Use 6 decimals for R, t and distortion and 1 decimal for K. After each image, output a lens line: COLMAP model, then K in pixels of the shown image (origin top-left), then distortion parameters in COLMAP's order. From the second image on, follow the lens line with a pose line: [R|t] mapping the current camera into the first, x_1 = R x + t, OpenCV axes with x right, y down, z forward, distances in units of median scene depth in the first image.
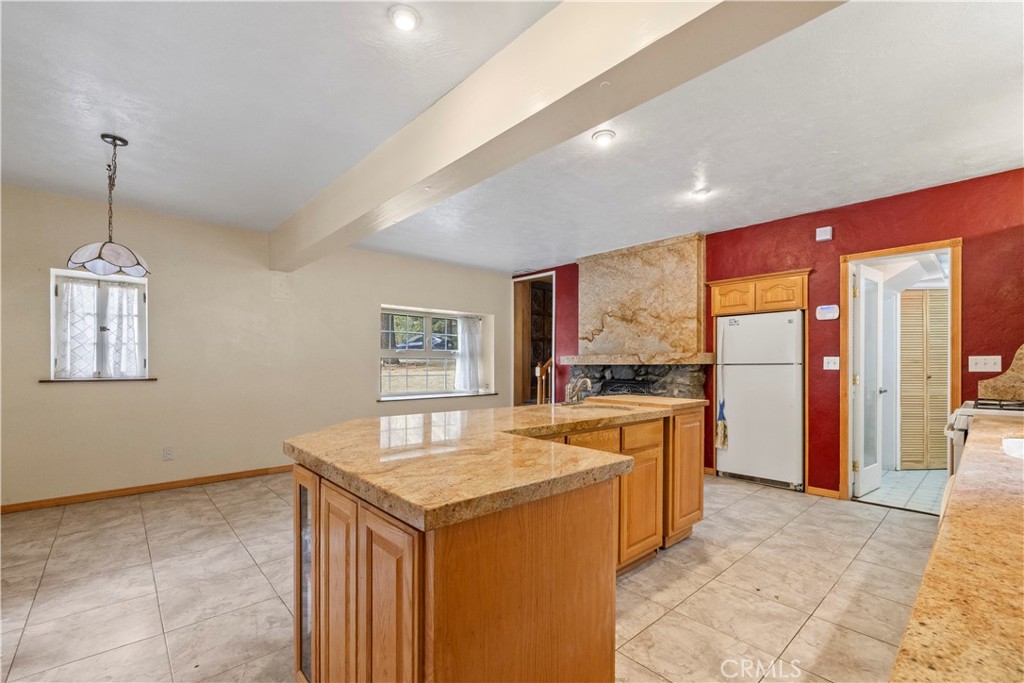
lens RADIAL K [[441.7, 0, 514.2], [0, 441.7, 365.2], [0, 0, 1]] dist [-0.001017, 0.000049]
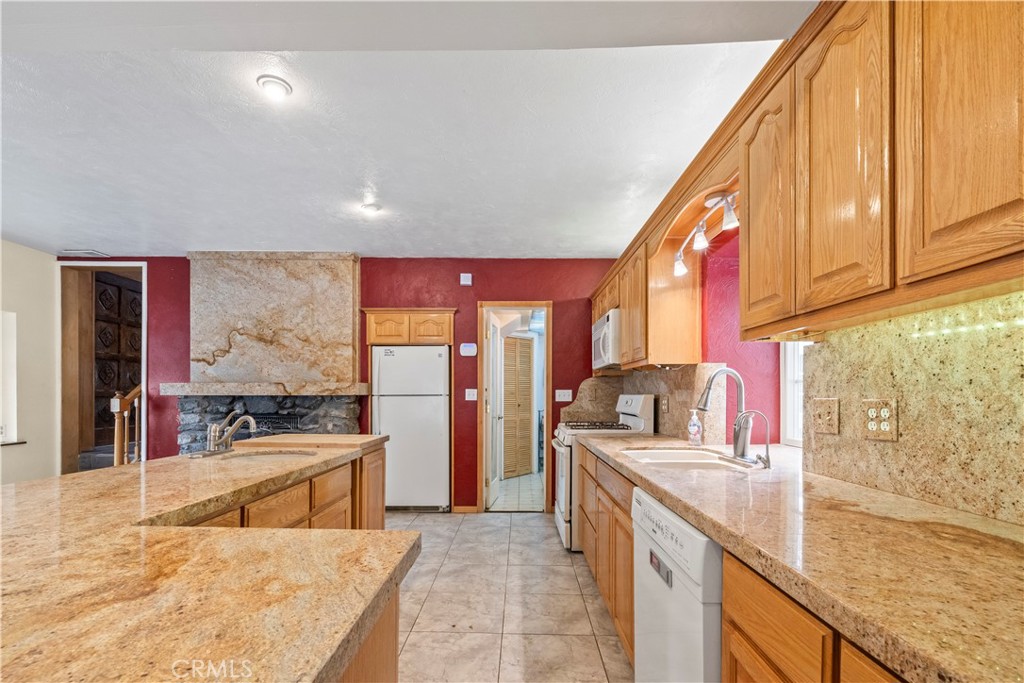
lens RADIAL K [[448.7, 0, 513.7], [0, 448.7, 397.6], [0, 0, 1]] dist [-0.000094, -0.000076]
pose [[0.683544, -0.002382, 0.729905, -0.043660], [-0.001578, 0.999988, 0.004741, -0.002392], [-0.729908, -0.004393, 0.683532, 0.117053]]
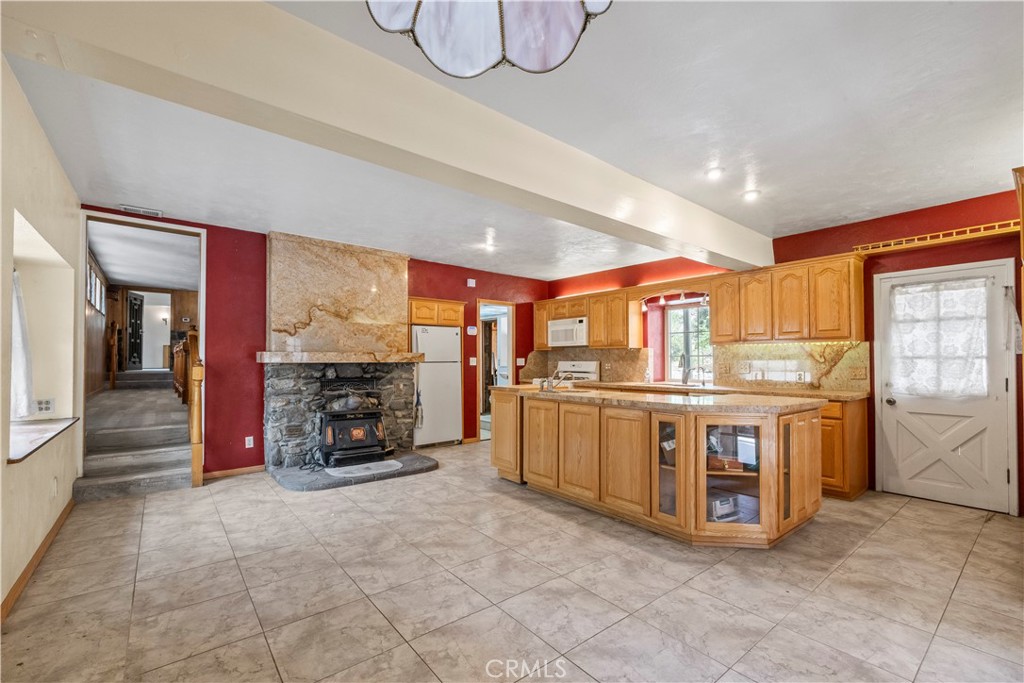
lens RADIAL K [[434.2, 0, 509.3], [0, 434.2, 353.8], [0, 0, 1]] dist [-0.000501, 0.000051]
pose [[0.060734, 0.015977, 0.998026, -0.812112], [0.000030, 0.999872, -0.016008, -0.006441], [-0.998154, 0.001002, 0.060726, 0.681980]]
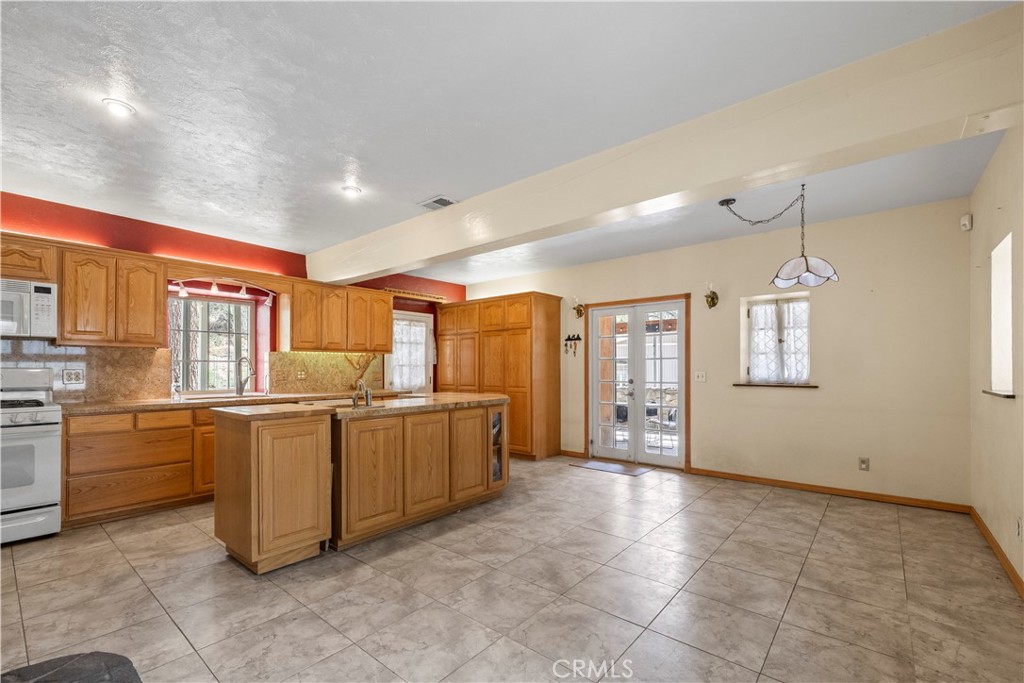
lens RADIAL K [[440.0, 0, 508.6], [0, 440.0, 366.0], [0, 0, 1]] dist [-0.000333, -0.000017]
pose [[-0.991421, -0.001577, -0.130697, -0.048082], [-0.001023, 0.999990, -0.004303, -0.005645], [0.130702, -0.004132, -0.991413, 1.374885]]
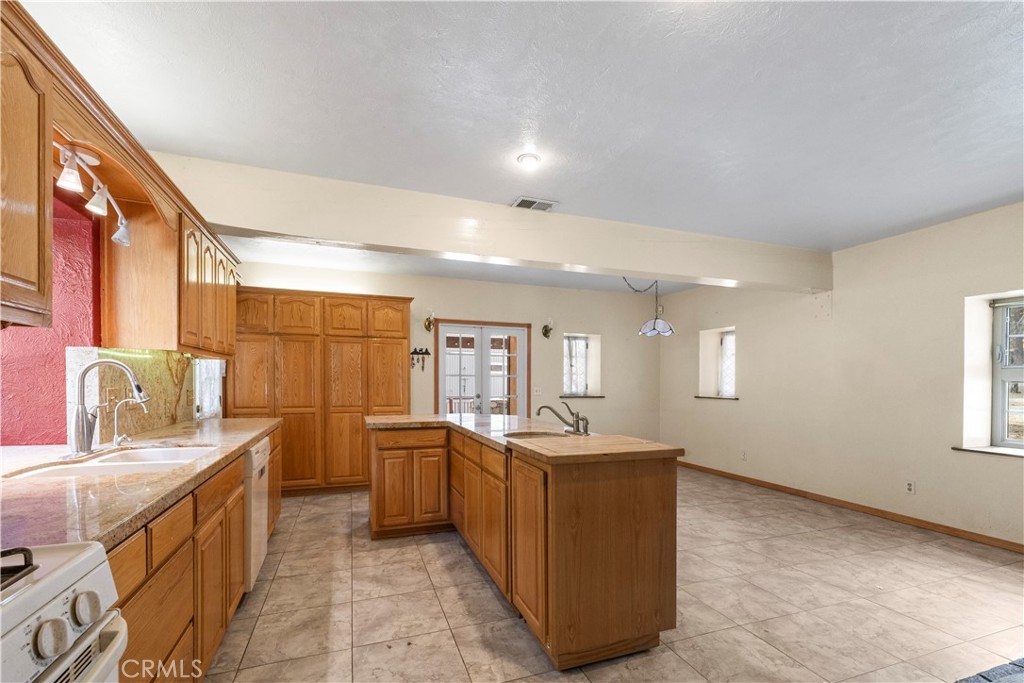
lens RADIAL K [[447.6, 0, 507.1], [0, 447.6, 386.3], [0, 0, 1]] dist [-0.001900, -0.000178]
pose [[-0.387270, 0.004950, -0.921953, 0.686043], [-0.009752, 0.999908, 0.009465, -0.012062], [0.921915, 0.012657, -0.387186, 0.800635]]
